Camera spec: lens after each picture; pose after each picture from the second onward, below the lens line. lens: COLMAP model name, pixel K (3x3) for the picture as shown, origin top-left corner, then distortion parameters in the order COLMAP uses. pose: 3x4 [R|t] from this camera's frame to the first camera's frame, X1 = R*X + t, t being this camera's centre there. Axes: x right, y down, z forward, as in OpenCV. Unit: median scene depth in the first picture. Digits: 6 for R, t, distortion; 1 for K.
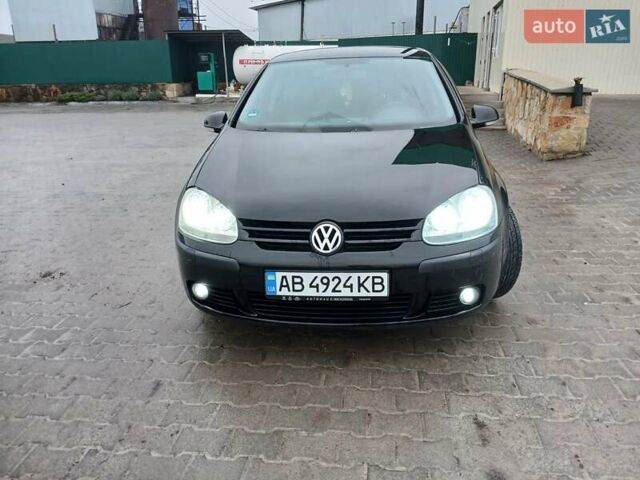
lens RADIAL K [[487.7, 0, 318.3], [0, 487.7, 234.6], [0, 0, 1]] dist [0.058995, 0.002280]
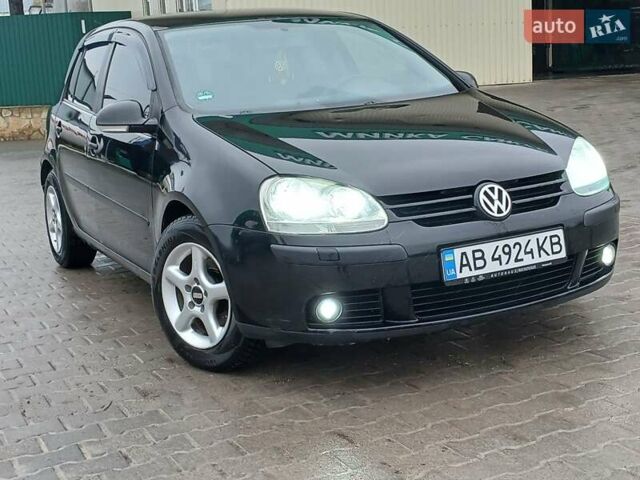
lens RADIAL K [[950.7, 0, 318.3], [0, 950.7, 238.7], [0, 0, 1]] dist [0.046597, 0.000000]
pose [[0.850003, -0.129841, 0.510526, -1.070213], [0.212730, 0.971215, -0.107179, 0.179628], [-0.481914, 0.199707, 0.853157, -0.230601]]
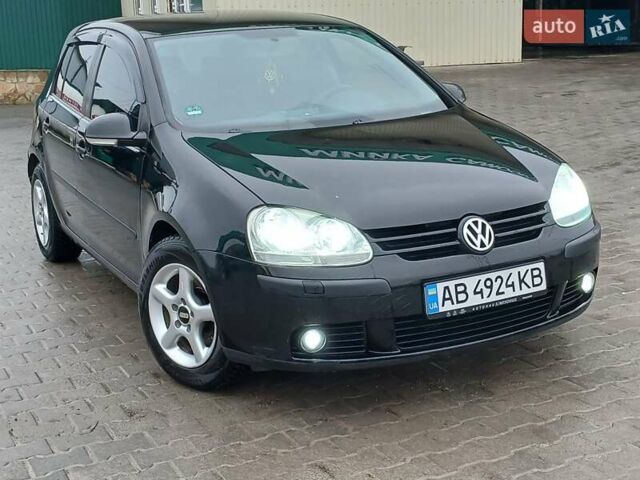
lens RADIAL K [[950.7, 0, 317.2], [0, 950.7, 238.5], [0, 0, 1]] dist [0.046597, 0.000000]
pose [[0.845273, -0.133097, 0.517493, -1.069029], [0.194444, 0.978698, -0.065888, 0.068646], [-0.497700, 0.156317, 0.853147, -0.272275]]
